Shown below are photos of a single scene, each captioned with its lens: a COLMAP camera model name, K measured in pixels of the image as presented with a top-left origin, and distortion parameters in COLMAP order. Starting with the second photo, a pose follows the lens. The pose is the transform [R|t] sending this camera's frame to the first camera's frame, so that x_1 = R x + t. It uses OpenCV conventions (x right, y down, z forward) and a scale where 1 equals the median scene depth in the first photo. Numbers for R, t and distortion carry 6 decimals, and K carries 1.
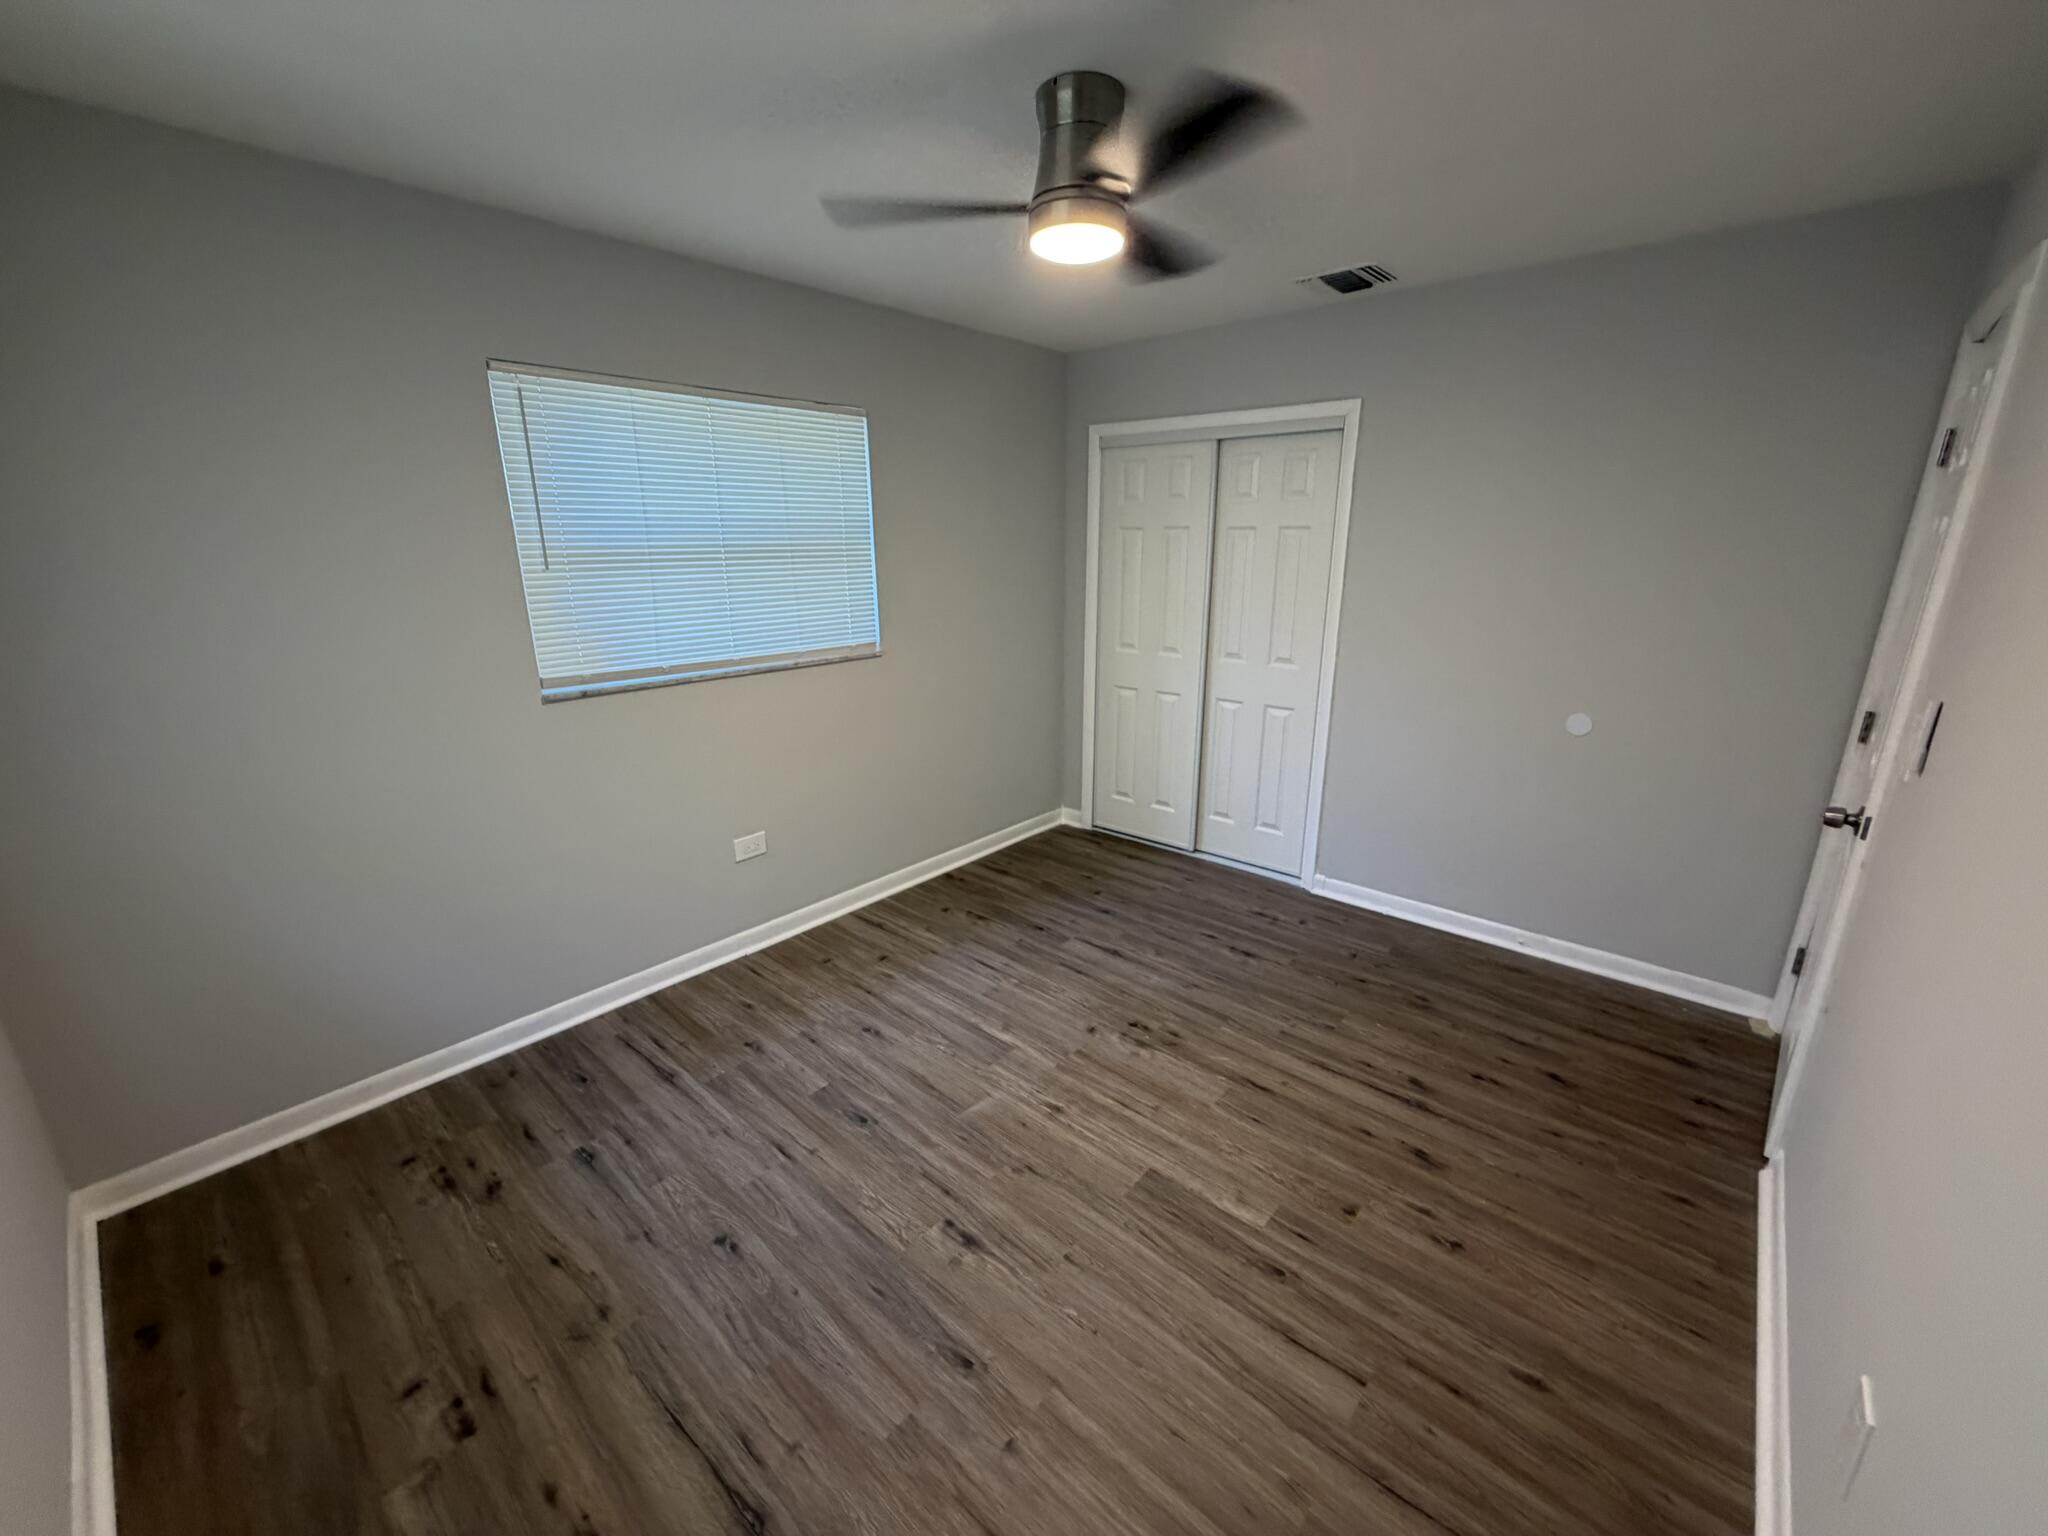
lens RADIAL K [[817.8, 0, 1019.1], [0, 817.8, 769.7], [0, 0, 1]] dist [0.000058, 0.000073]
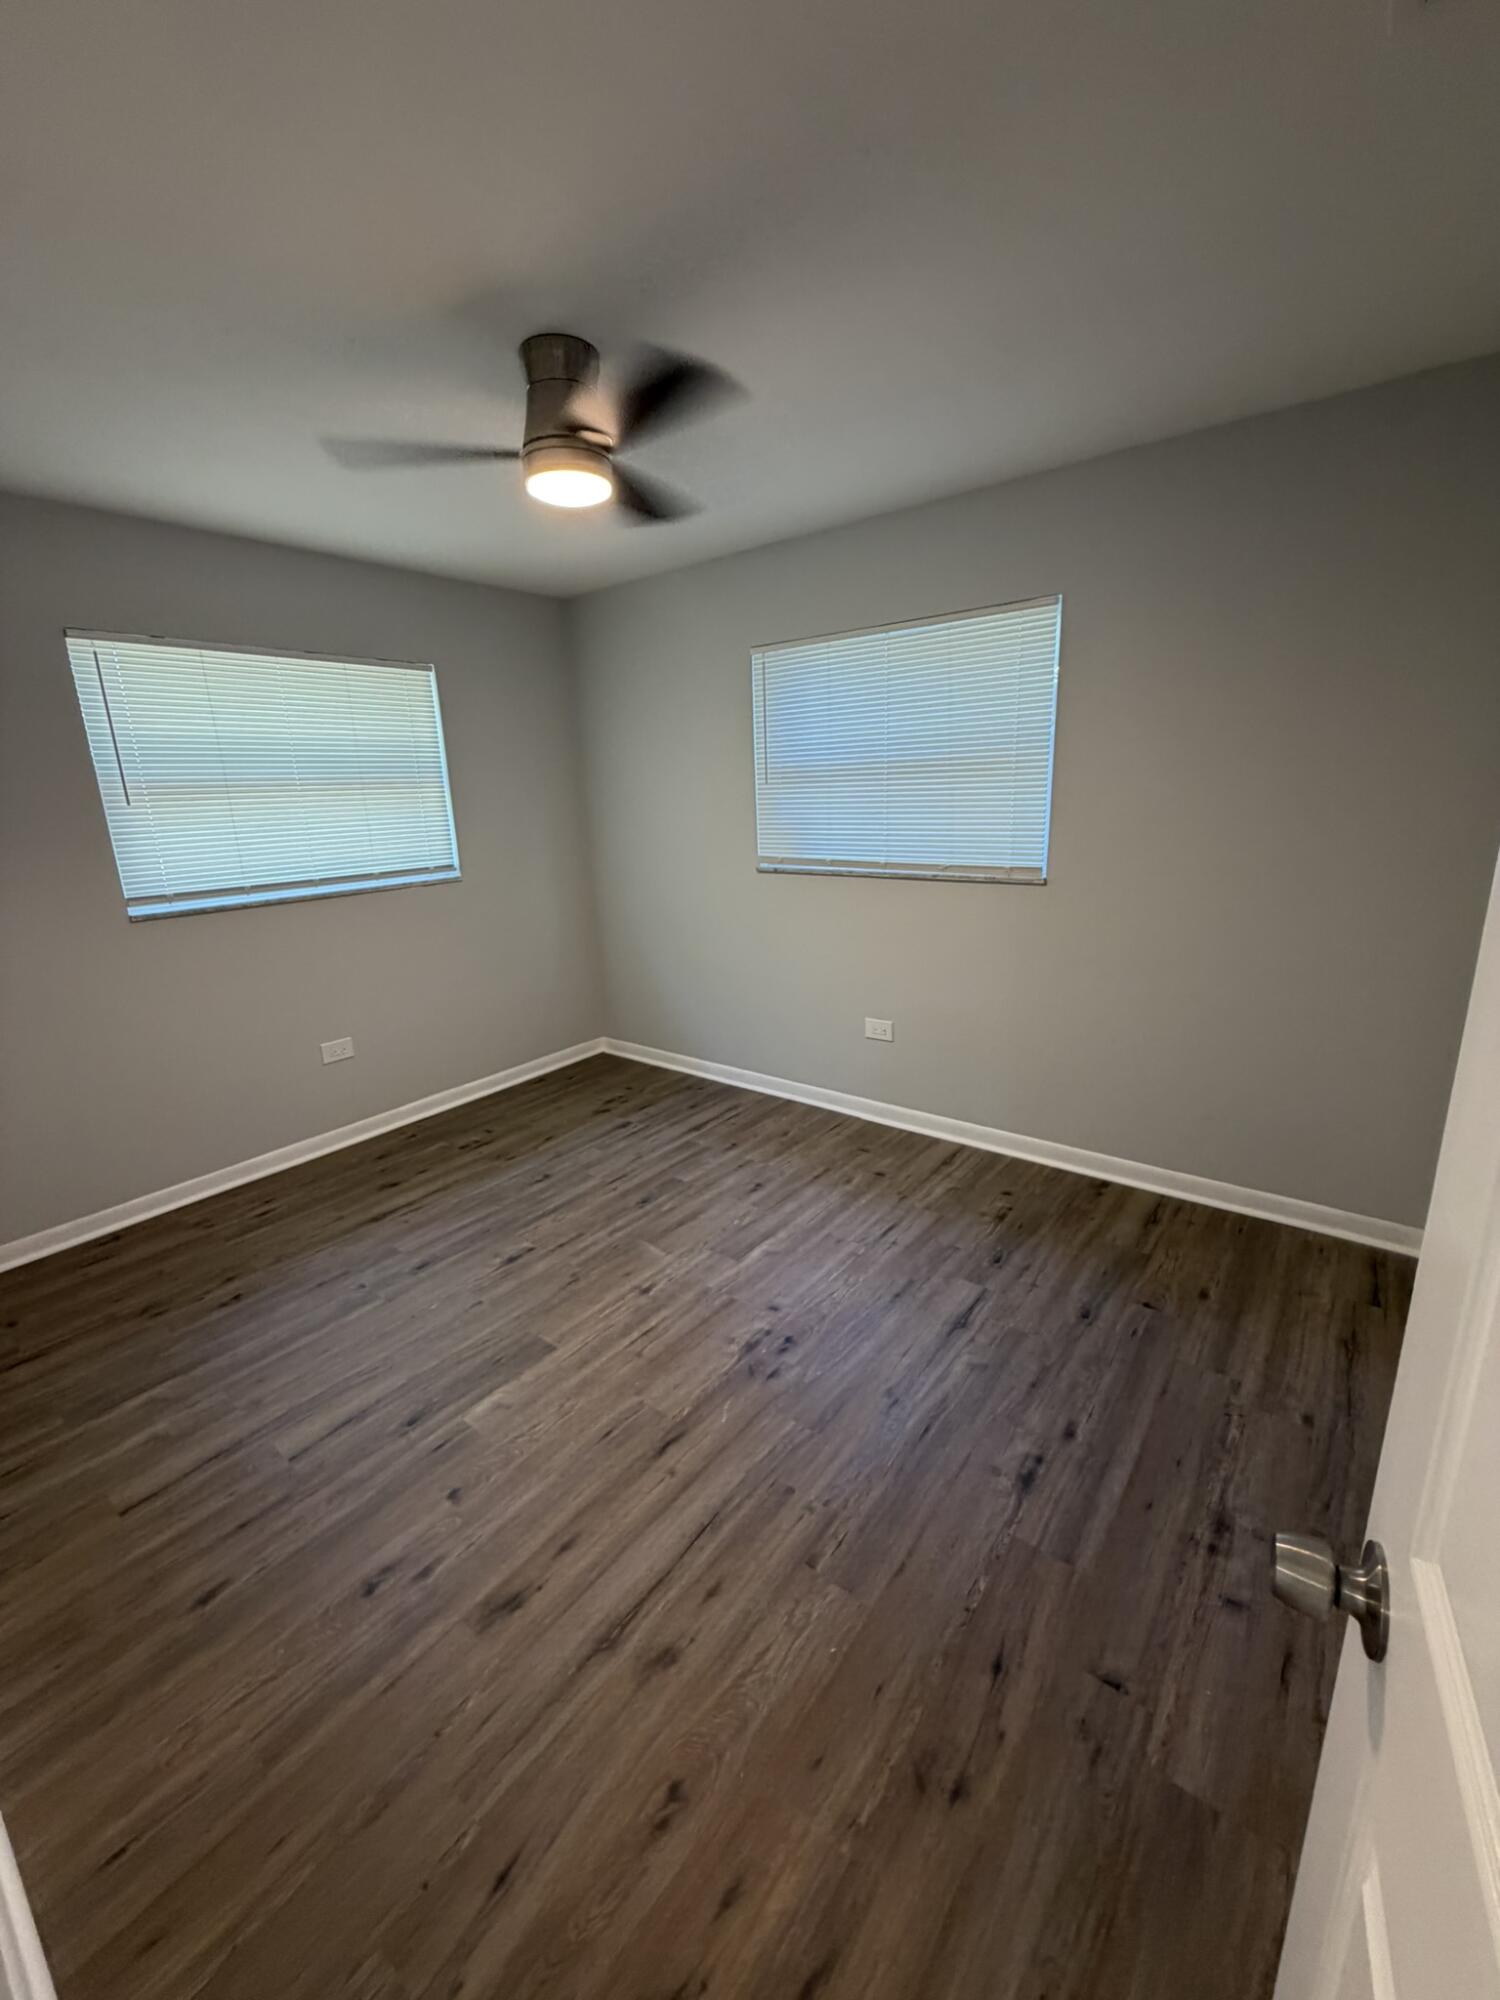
lens RADIAL K [[798.7, 0, 747.1], [0, 798.7, 996.5], [0, 0, 1]] dist [0.000058, 0.000073]
pose [[0.057595, 0.258370, -0.964328, 0.922487], [-0.239646, 0.941267, 0.237878, -0.217449], [0.969150, 0.217396, 0.116130, 0.888591]]
